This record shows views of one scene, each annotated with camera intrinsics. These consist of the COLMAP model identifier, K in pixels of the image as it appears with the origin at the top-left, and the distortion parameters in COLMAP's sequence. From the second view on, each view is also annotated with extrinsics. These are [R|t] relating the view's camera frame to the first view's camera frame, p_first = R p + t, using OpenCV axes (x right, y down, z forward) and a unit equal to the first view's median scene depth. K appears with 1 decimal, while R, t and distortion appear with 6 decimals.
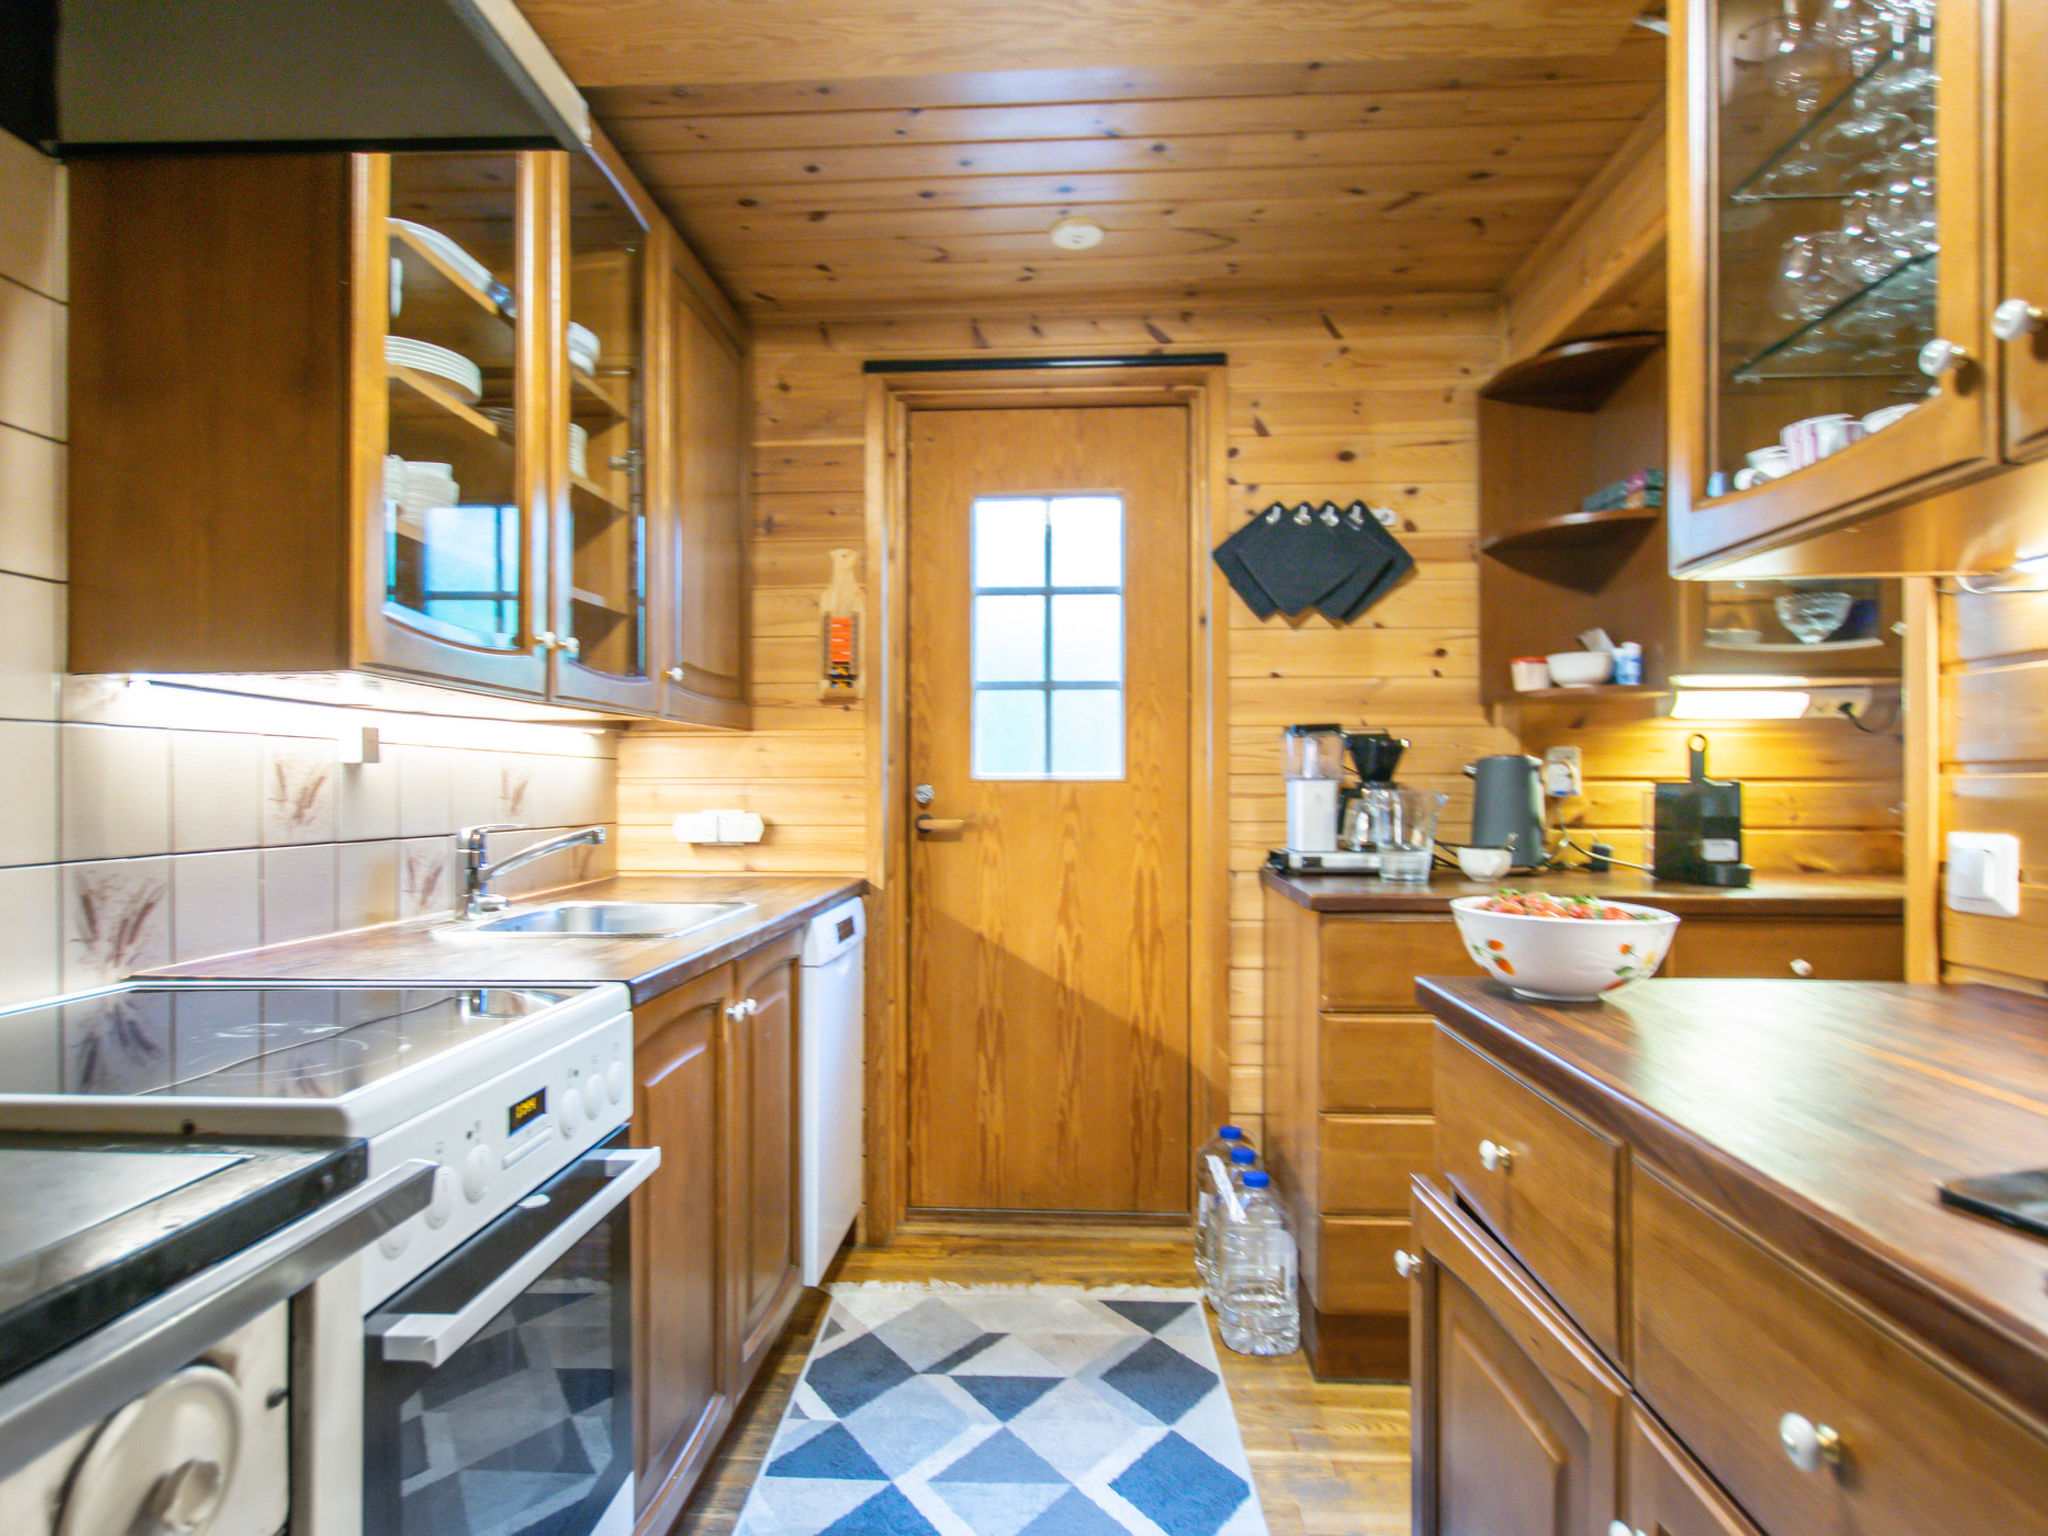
lens RADIAL K [[1190.6, 0, 1024.0], [0, 1190.6, 768.0], [0, 0, 1]] dist [-0.005849, 0.004915]
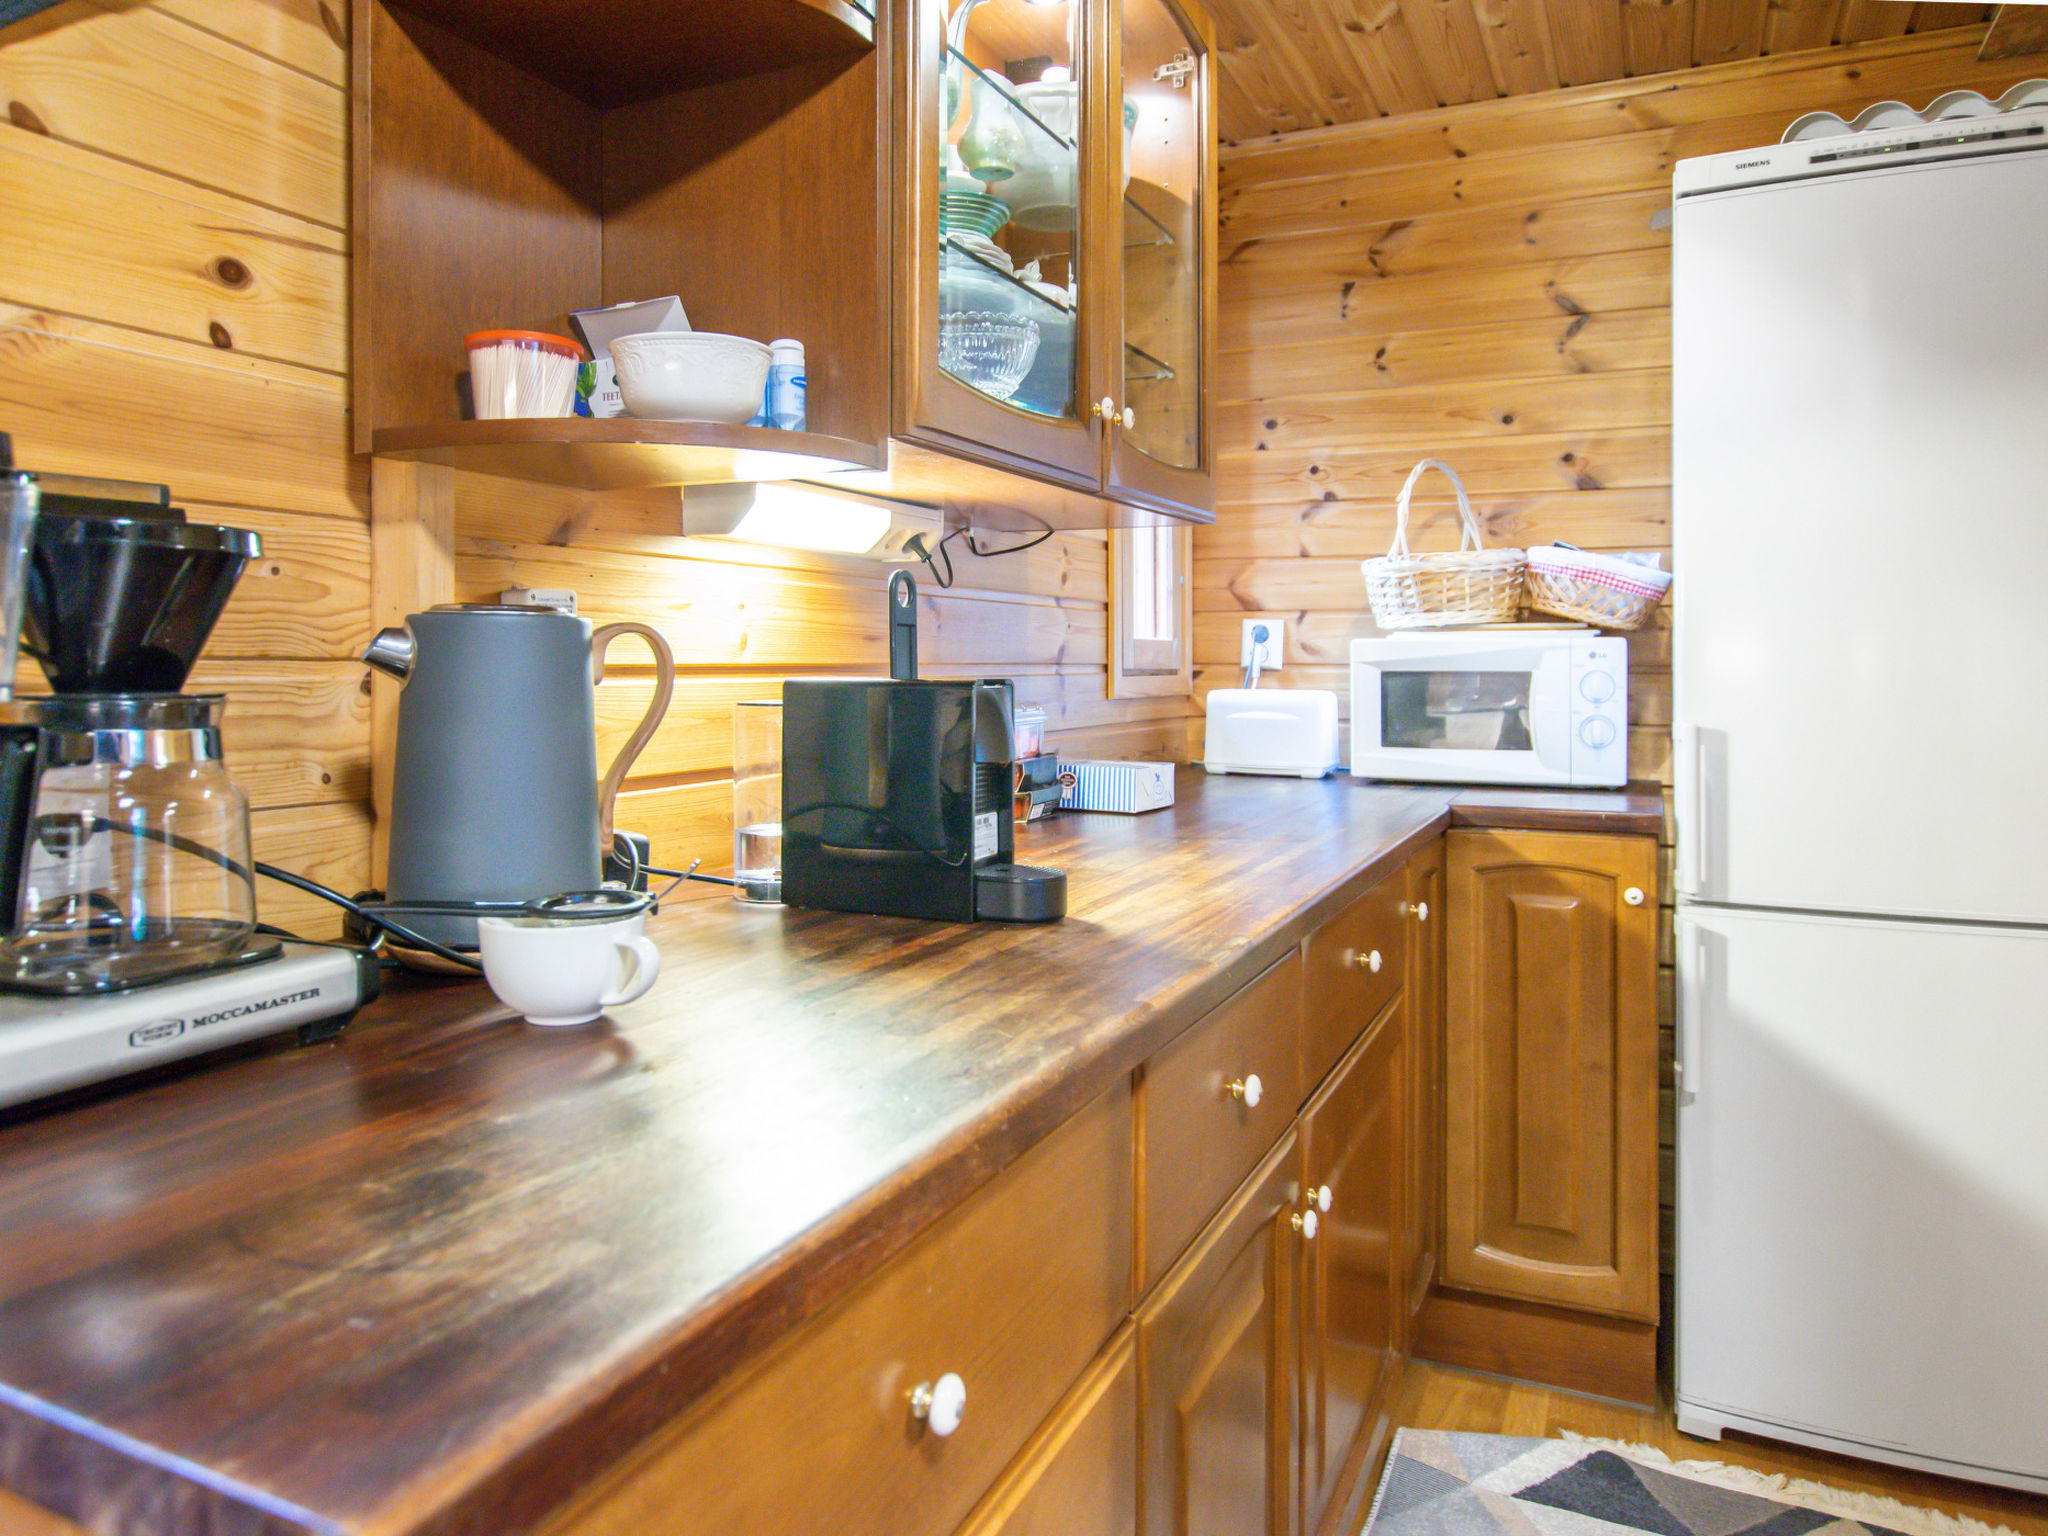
lens RADIAL K [[1356.4, 0, 1021.8], [0, 1356.4, 647.4], [0, 0, 1]] dist [-0.002700, 0.000026]
pose [[0.378748, 0.002241, 0.925497, 0.119850], [-0.005266, 0.999986, -0.000266, 0.000495], [-0.925485, -0.004773, 0.378755, 0.806941]]
